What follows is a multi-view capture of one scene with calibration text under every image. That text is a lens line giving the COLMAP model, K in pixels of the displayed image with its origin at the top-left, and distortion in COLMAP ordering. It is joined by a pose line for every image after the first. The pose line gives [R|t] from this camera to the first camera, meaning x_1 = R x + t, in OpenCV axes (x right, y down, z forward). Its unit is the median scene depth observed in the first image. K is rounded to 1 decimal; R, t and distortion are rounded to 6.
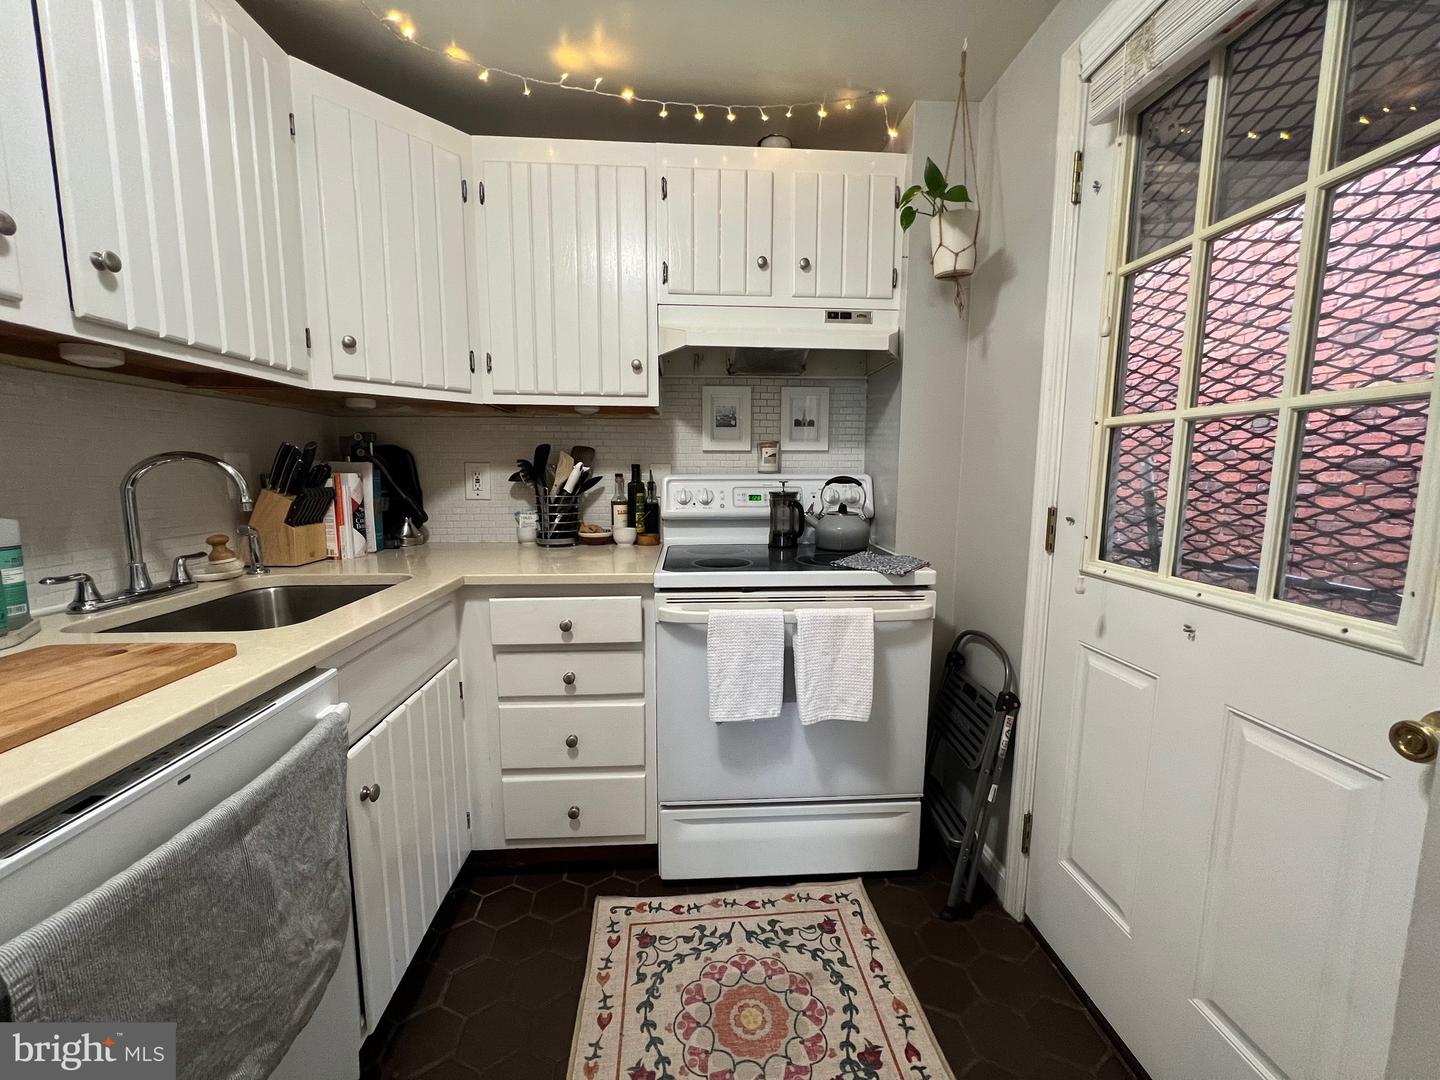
lens RADIAL K [[573.5, 0, 719.7], [0, 573.5, 541.3], [0, 0, 1]] dist [0.000124, -0.000079]
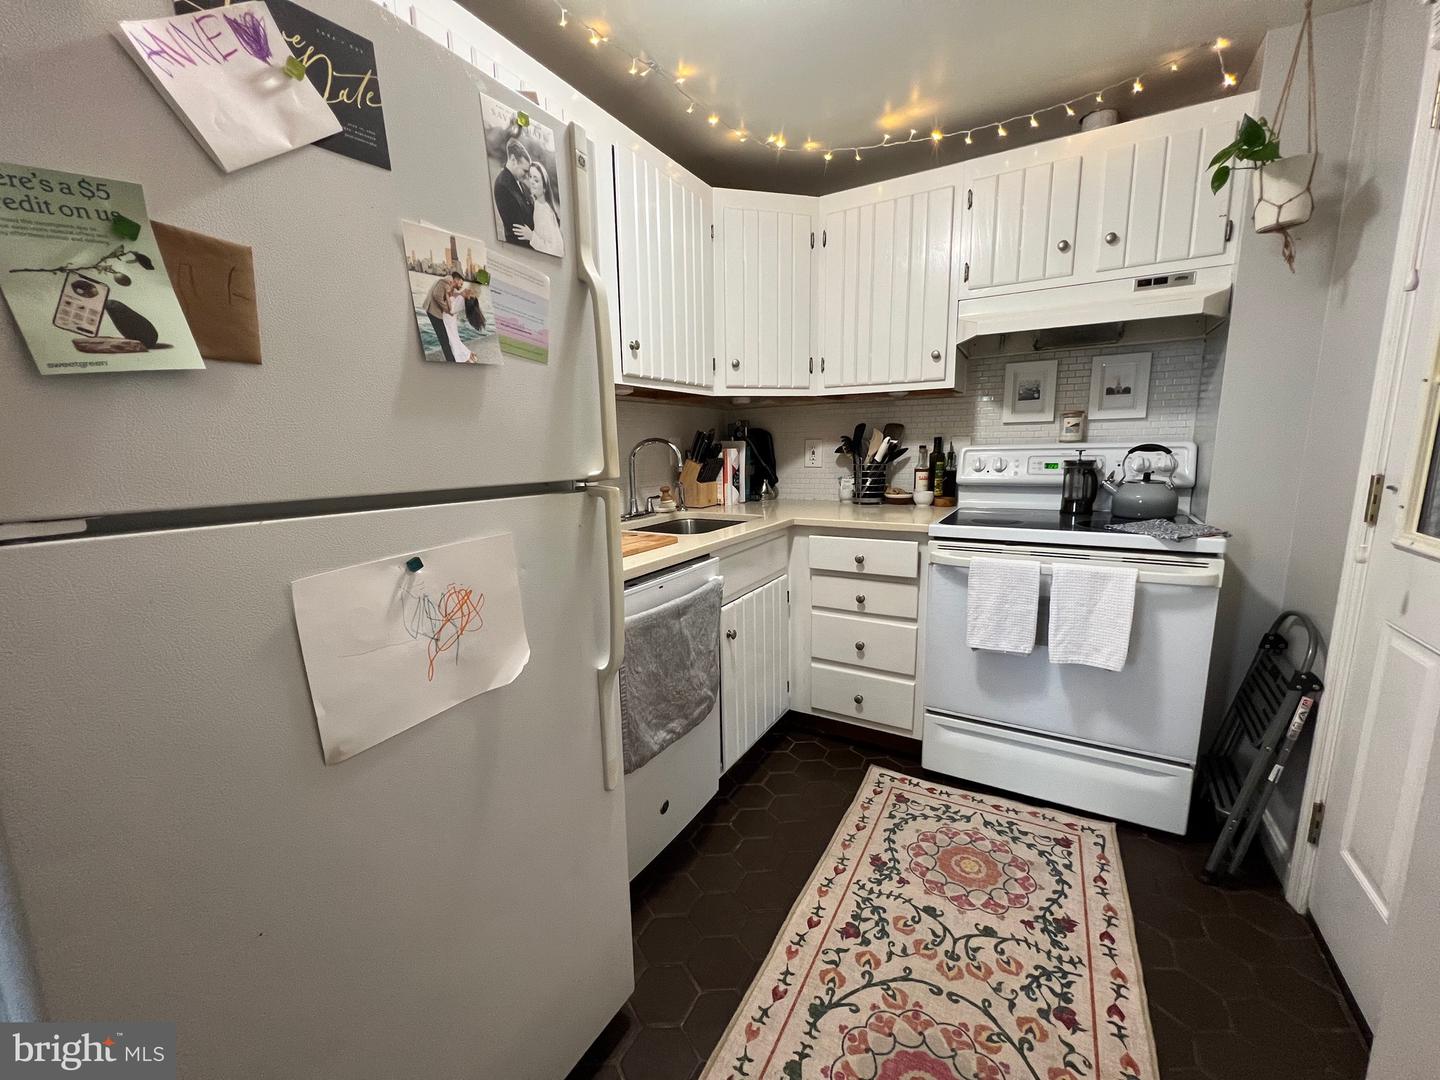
lens RADIAL K [[573.5, 0, 719.7], [0, 573.5, 541.3], [0, 0, 1]] dist [0.000124, -0.000079]
pose [[0.826996, 0.075210, -0.557154, 0.204380], [-0.048386, 0.996856, 0.062744, 0.034545], [0.560121, -0.024931, 0.828035, -0.300185]]
